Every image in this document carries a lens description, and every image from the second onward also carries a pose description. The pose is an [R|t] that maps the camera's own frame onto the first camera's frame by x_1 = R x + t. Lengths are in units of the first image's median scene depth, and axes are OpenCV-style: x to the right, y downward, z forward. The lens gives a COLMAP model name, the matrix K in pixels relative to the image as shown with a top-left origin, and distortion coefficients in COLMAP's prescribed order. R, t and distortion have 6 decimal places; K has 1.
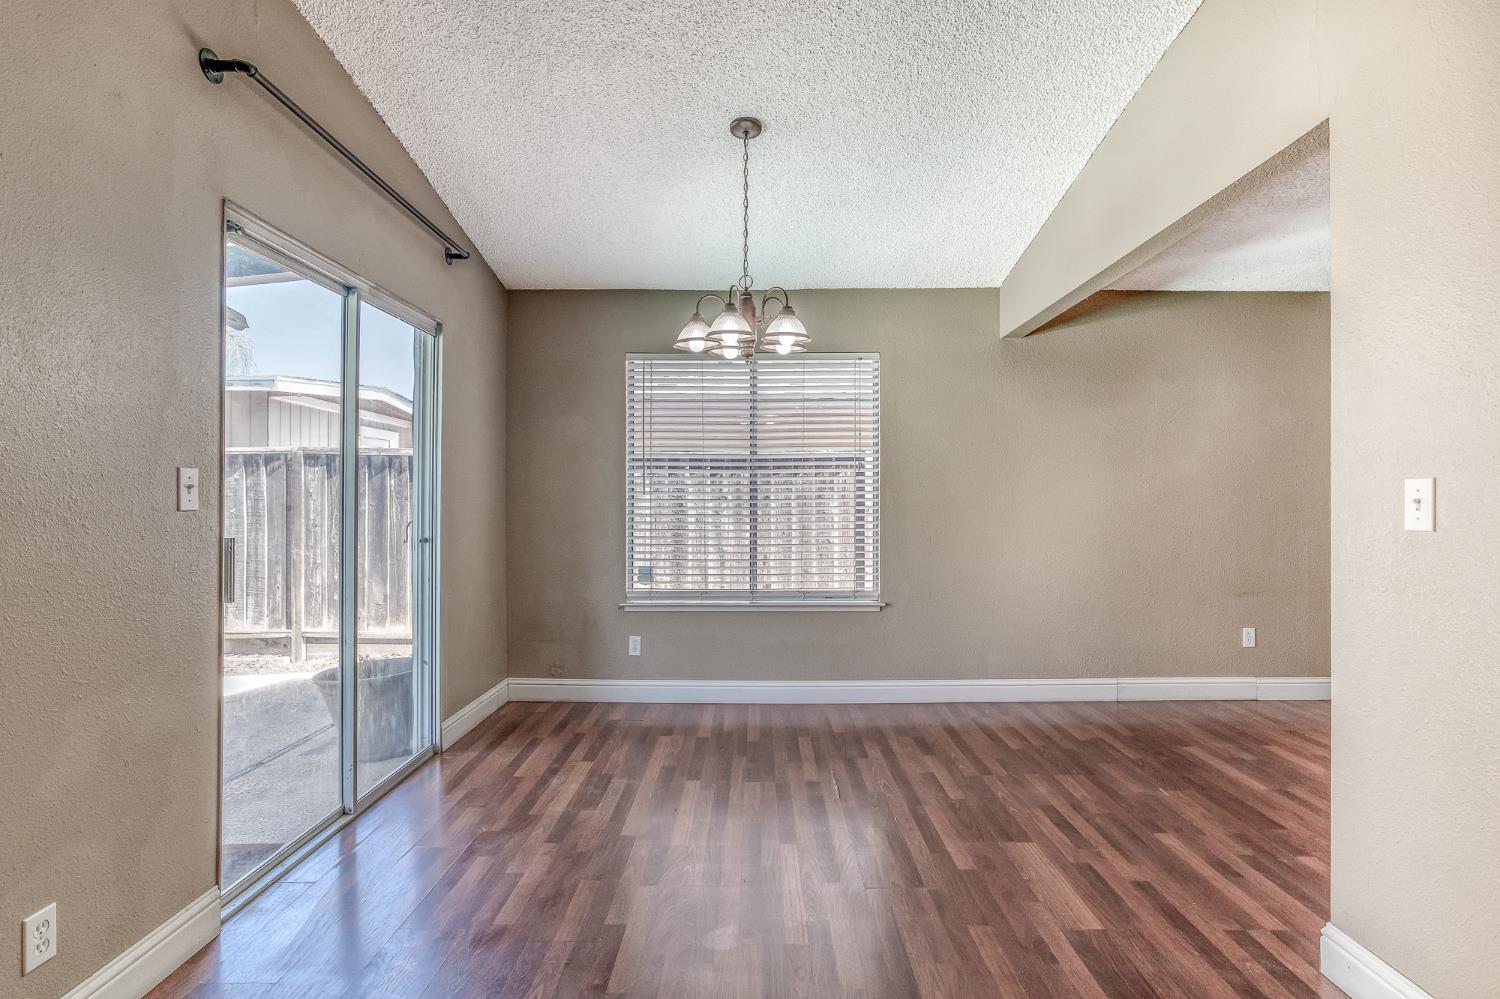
lens RADIAL K [[757.7, 0, 750.0], [0, 757.7, 499.5], [0, 0, 1]] dist [-0.014619, 0.001471]
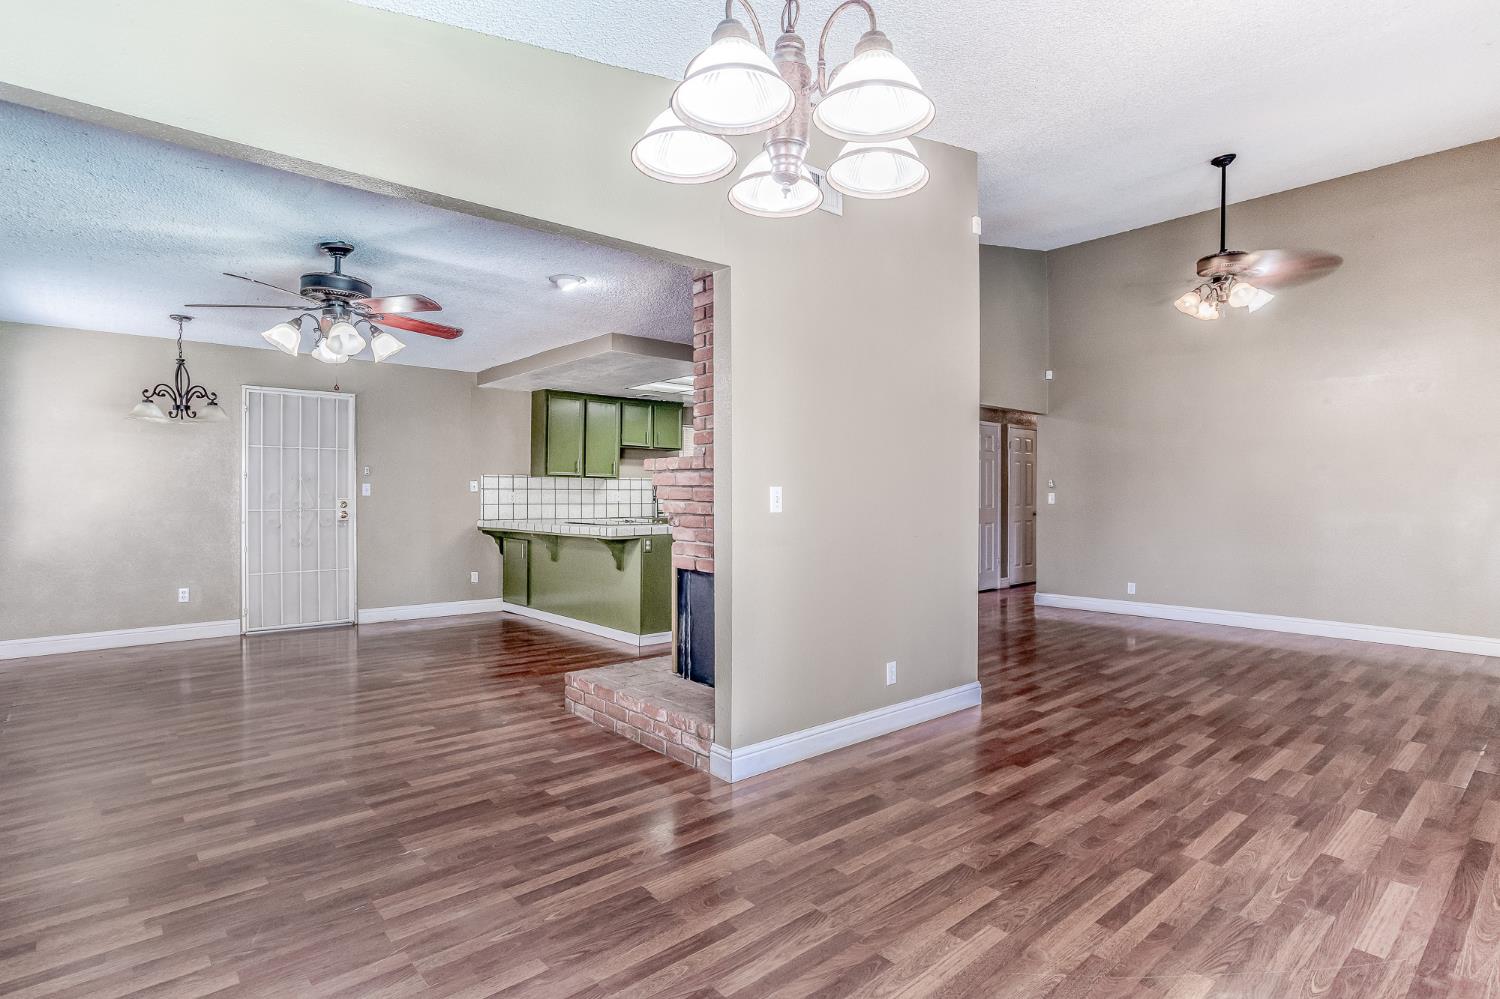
lens RADIAL K [[753.2, 0, 750.0], [0, 753.2, 499.5], [0, 0, 1]] dist [-0.016587, 0.015765]
pose [[-0.671607, -0.003348, 0.740900, -0.246020], [-0.005472, 0.999985, -0.000441, 0.000474], [-0.740887, -0.004350, -0.671616, 1.023950]]
